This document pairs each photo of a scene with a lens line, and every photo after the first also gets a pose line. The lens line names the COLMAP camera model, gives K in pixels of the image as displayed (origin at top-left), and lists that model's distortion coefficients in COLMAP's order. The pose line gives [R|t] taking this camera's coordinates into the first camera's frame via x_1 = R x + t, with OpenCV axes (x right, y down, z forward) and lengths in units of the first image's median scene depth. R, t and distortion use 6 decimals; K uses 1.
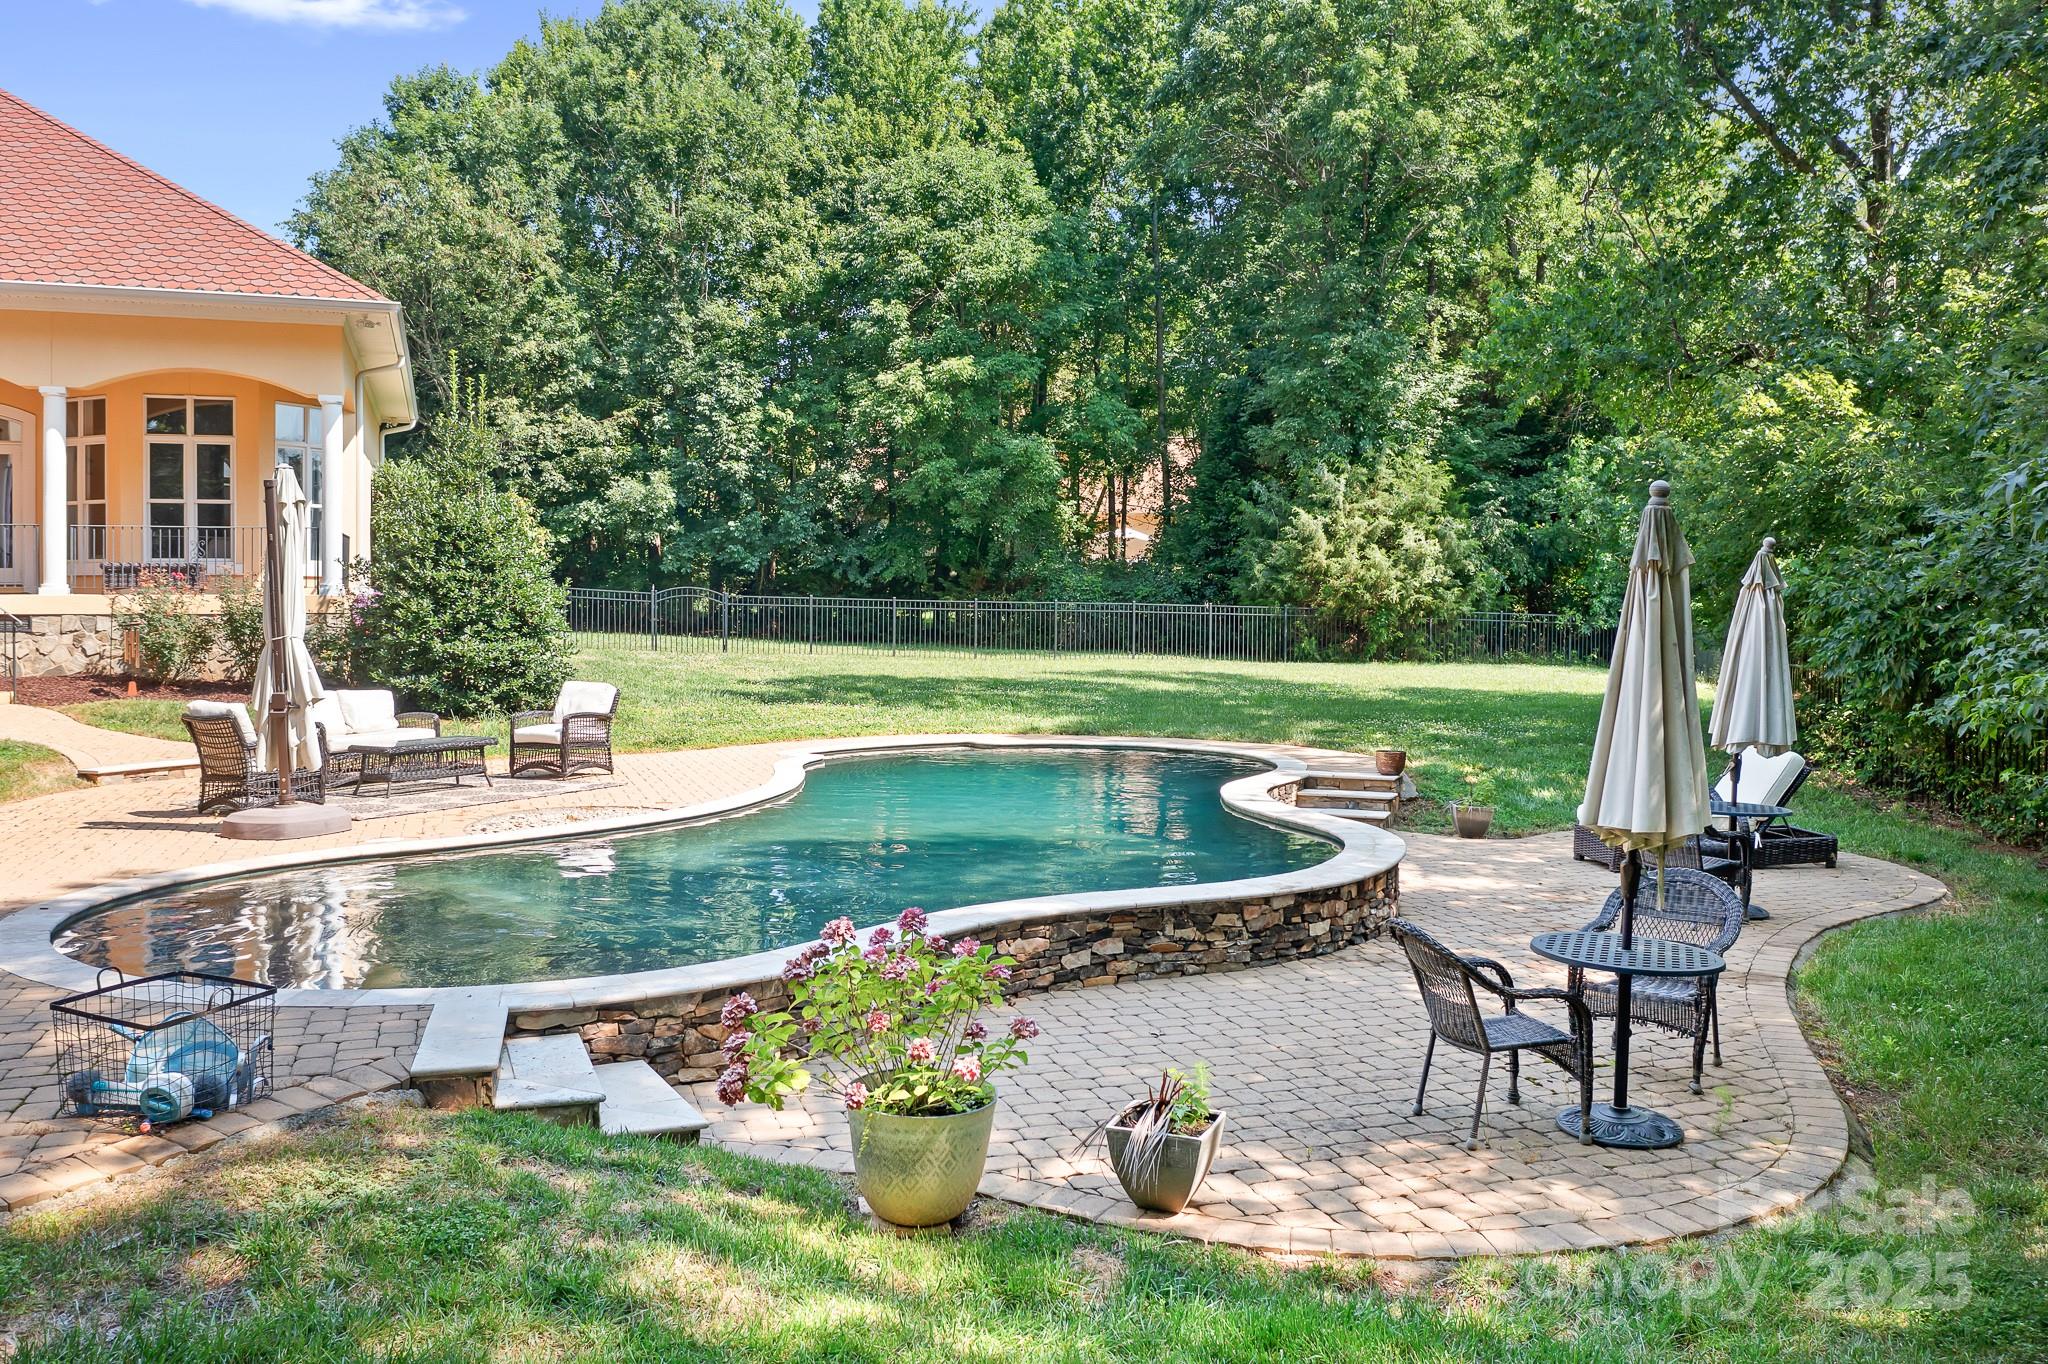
lens RADIAL K [[1616.3, 0, 1008.7], [0, 1616.3, 632.9], [0, 0, 1]] dist [-0.023865, 0.003237]
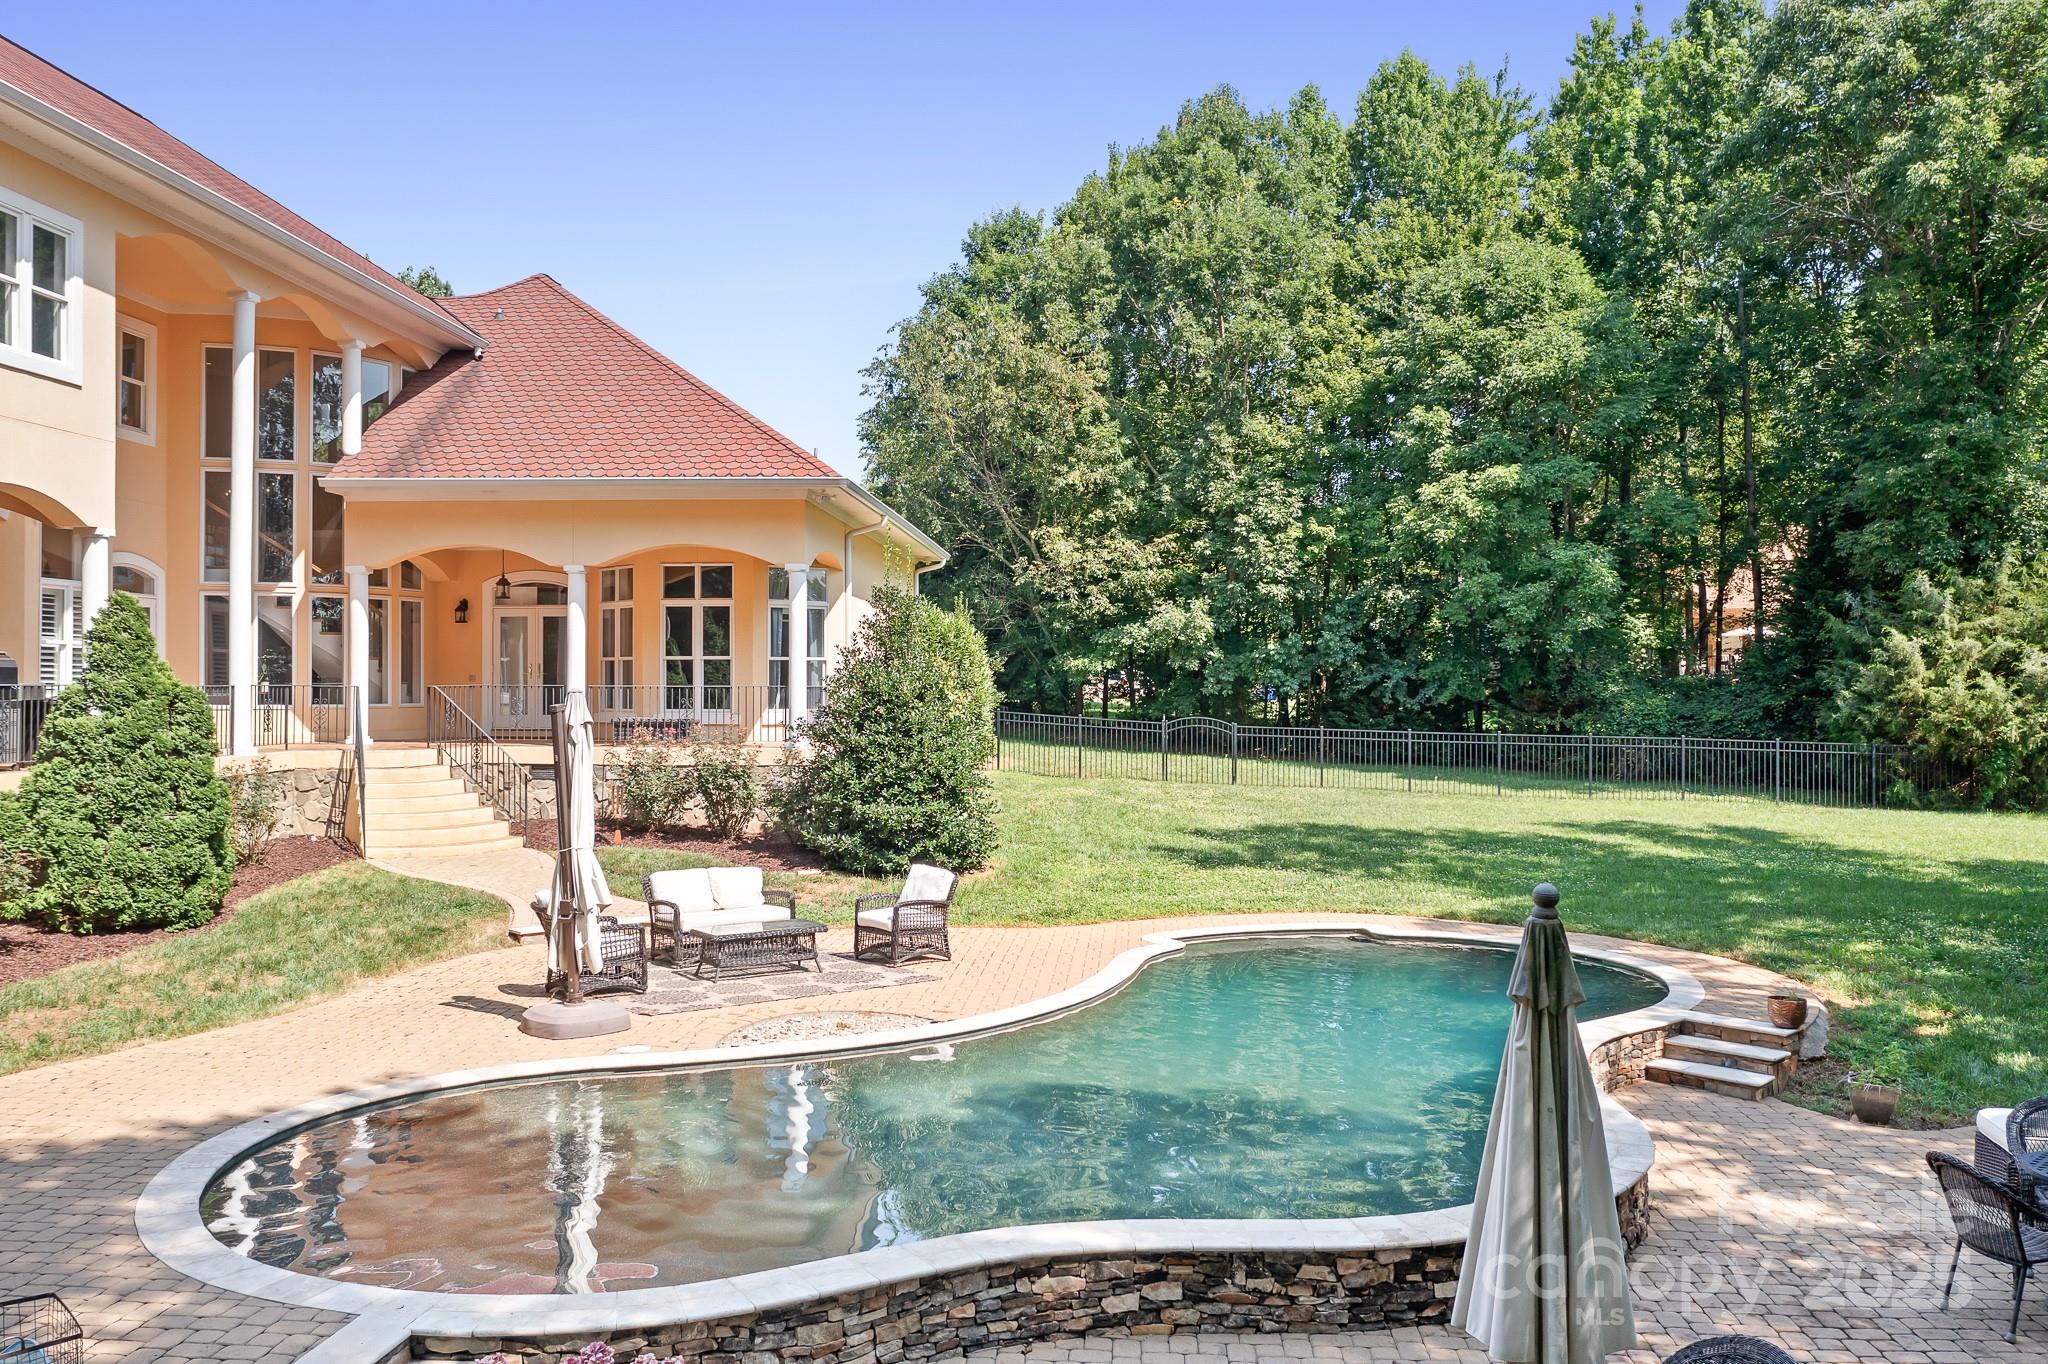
lens RADIAL K [[1616.3, 0, 1021.8], [0, 1616.3, 676.7], [0, 0, 1]] dist [-0.023865, 0.003237]
pose [[0.922815, -0.003004, -0.385232, 0.081864], [-0.005879, 0.999743, -0.021878, -0.030038], [0.385199, 0.022454, 0.922560, 0.037858]]
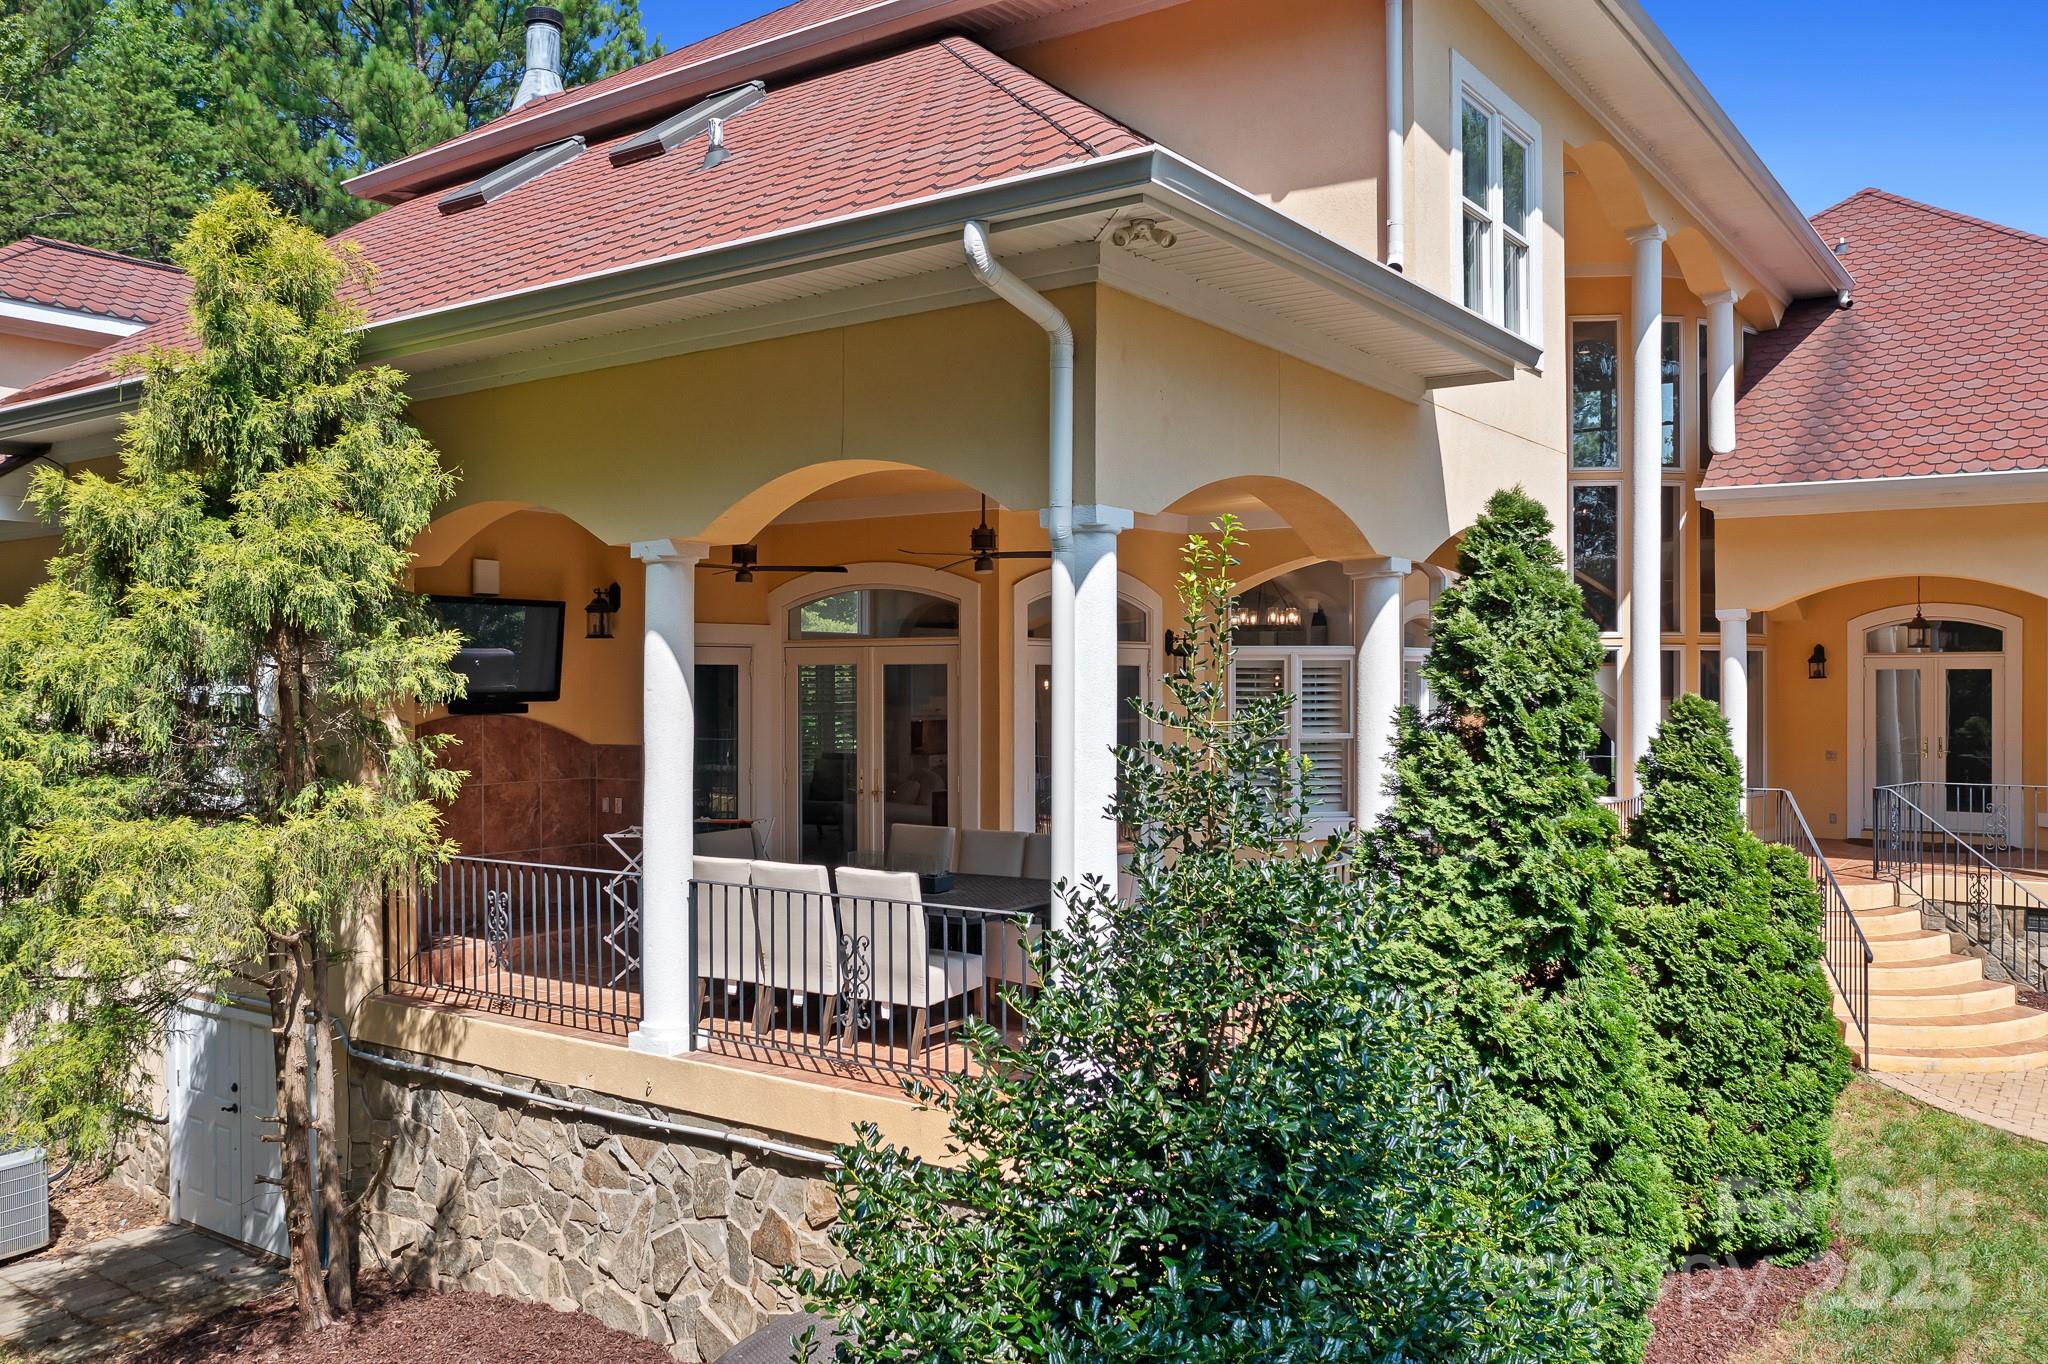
lens RADIAL K [[1616.3, 0, 1026.4], [0, 1616.3, 684.0], [0, 0, 1]] dist [-0.023865, 0.003237]
pose [[0.583157, -0.000230, -0.812360, -0.169909], [-0.011964, 0.999889, -0.008871, -0.060736], [0.812272, 0.014892, 0.583089, 0.102525]]
